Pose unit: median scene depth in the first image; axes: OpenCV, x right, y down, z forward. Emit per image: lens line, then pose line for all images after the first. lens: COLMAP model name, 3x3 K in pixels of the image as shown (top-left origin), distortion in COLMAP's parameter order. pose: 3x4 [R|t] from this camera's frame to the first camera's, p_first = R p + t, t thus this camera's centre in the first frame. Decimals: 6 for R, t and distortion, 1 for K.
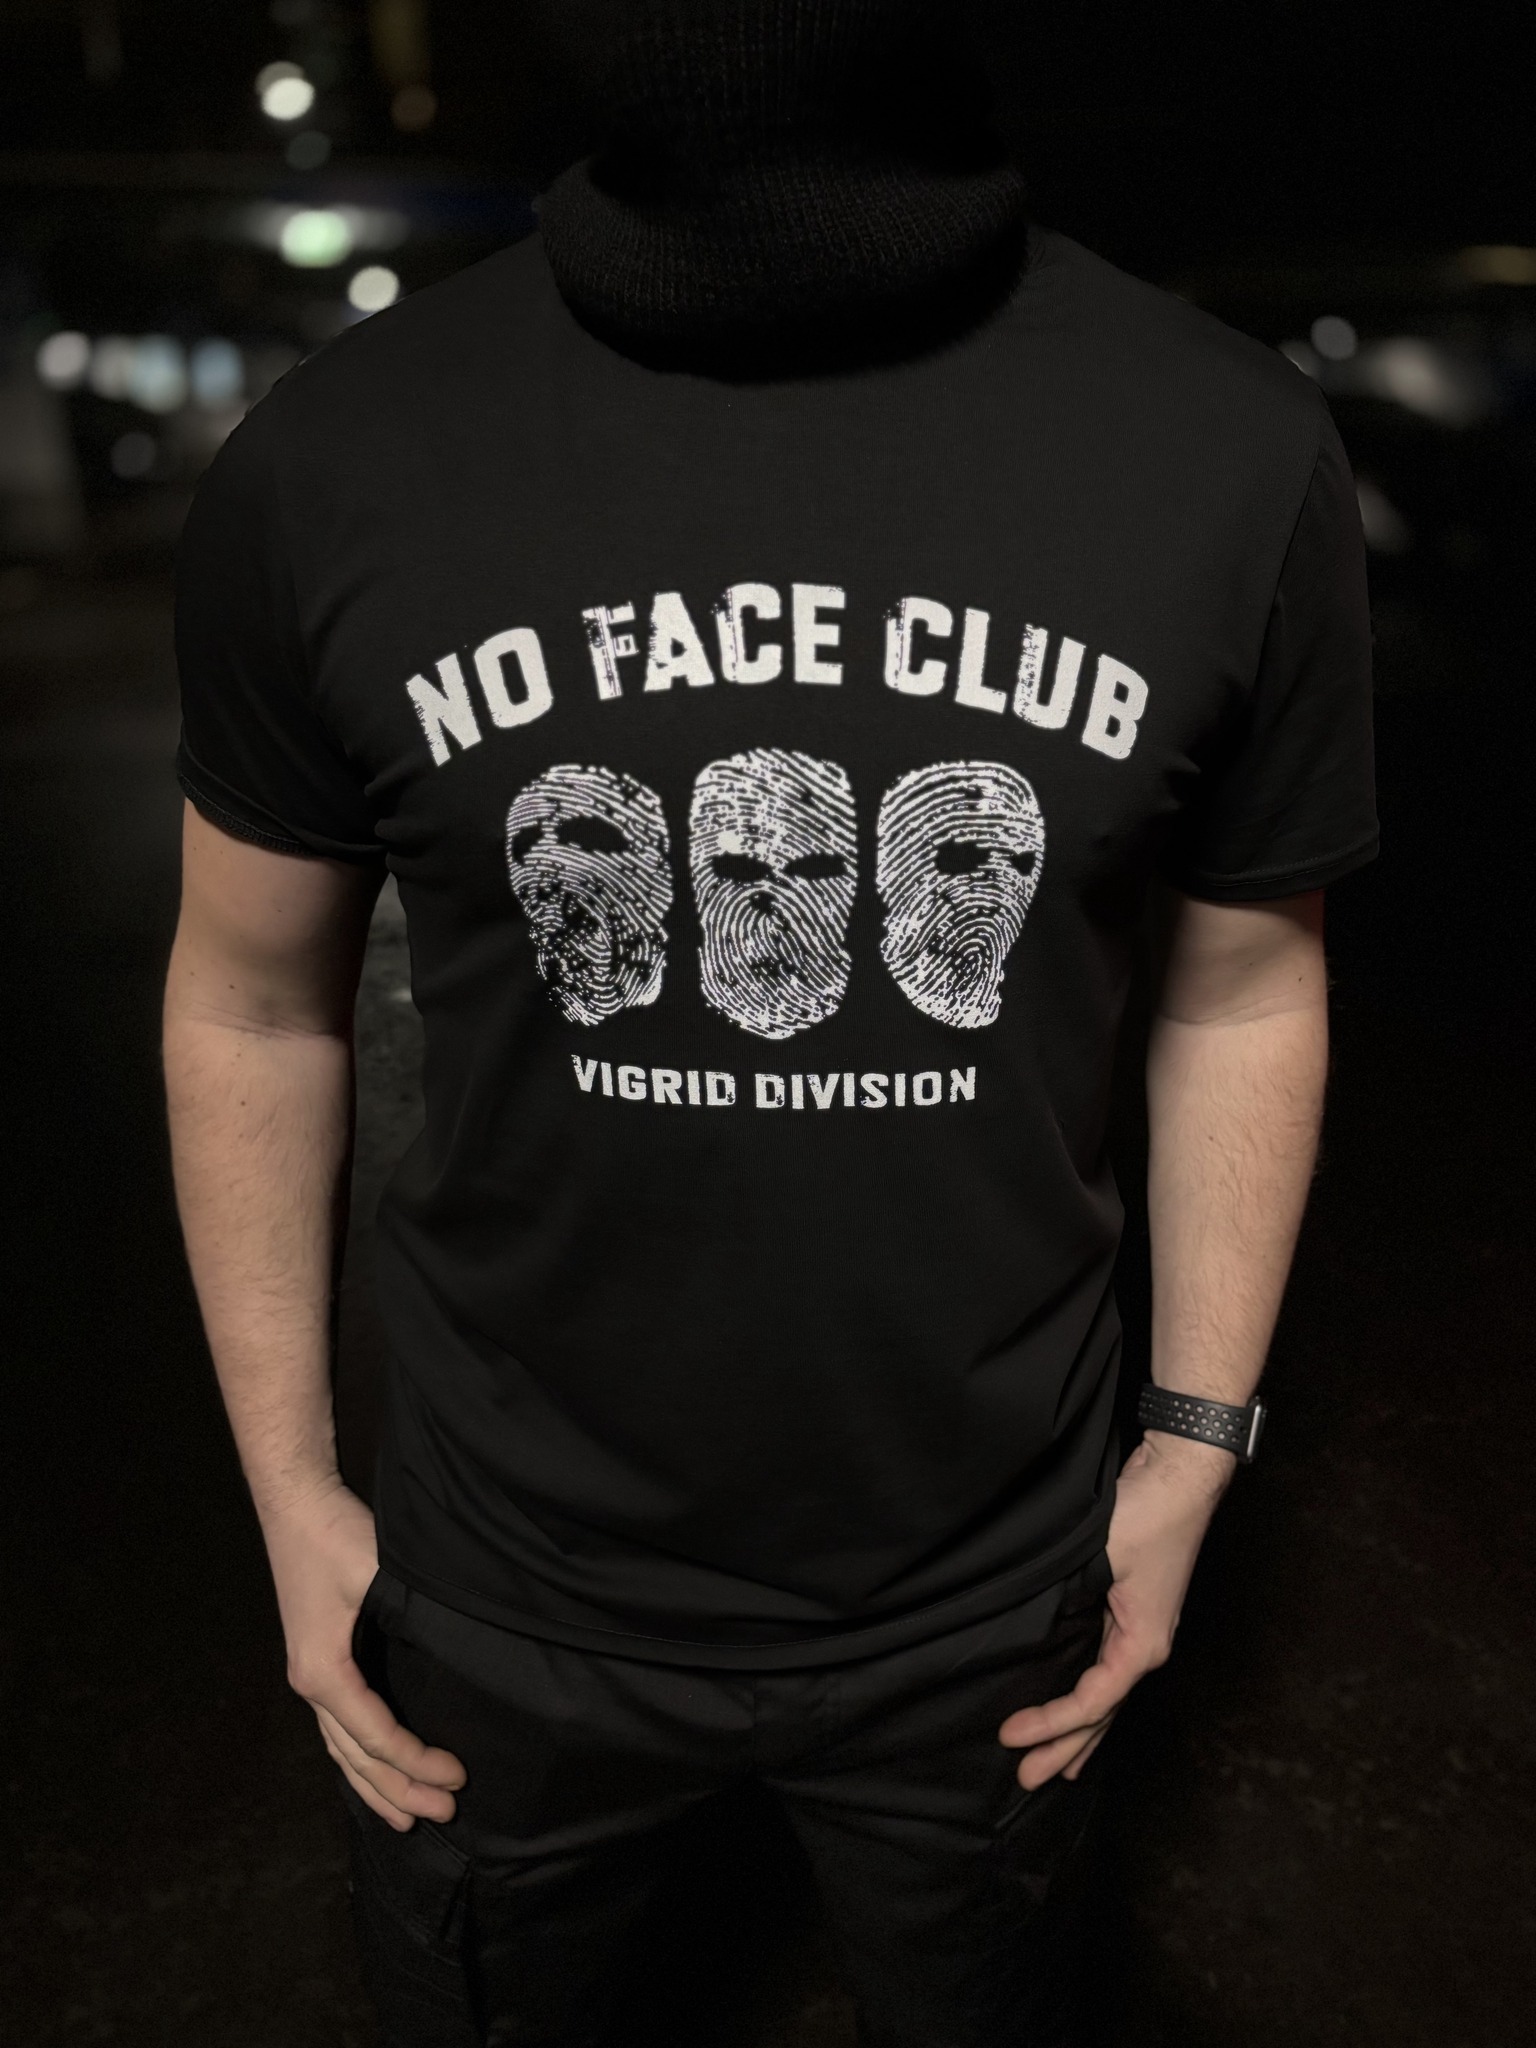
lens RADIAL K [[1600.5, 0, 747.7], [0, 1600.5, 1023.8], [0, 0, 1]] dist [-0.003912, -0.303498]
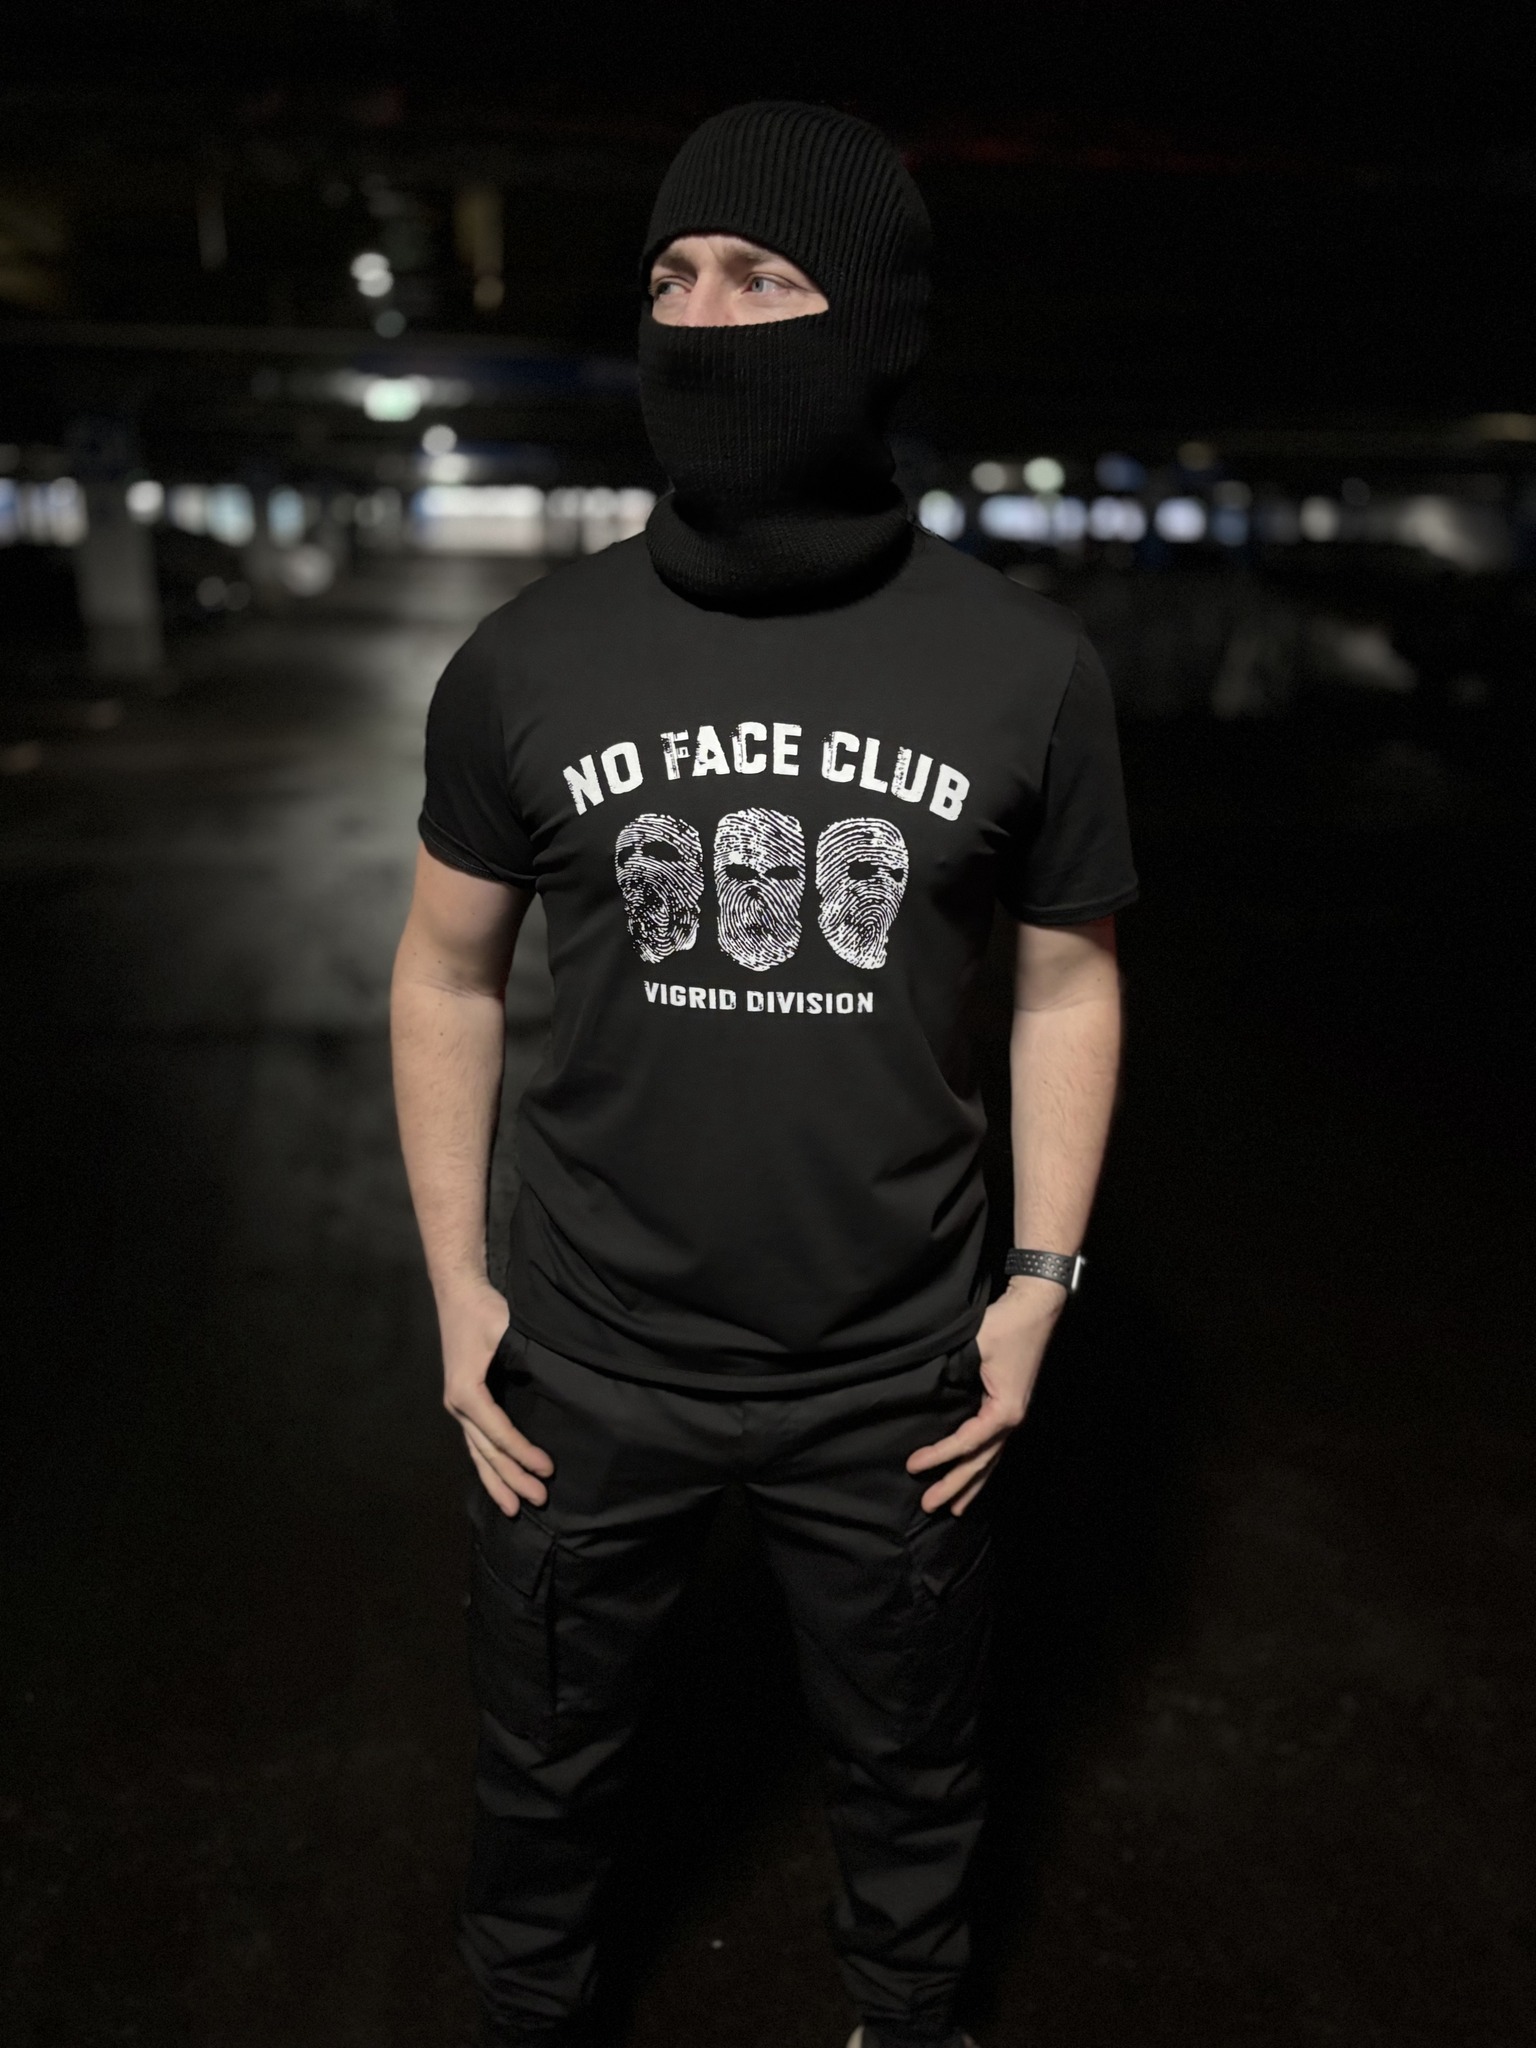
lens RADIAL K [[1549.7, 0, 780.0], [0, 1549.7, 1021.5], [0, 0, 1]] dist [-0.196103, 0.000318]
pose [[0.999265, 0.028397, -0.025766, 0.087960], [-0.031048, 0.993547, -0.109089, 0.256499], [0.022501, 0.109809, 0.993698, -0.716725]]
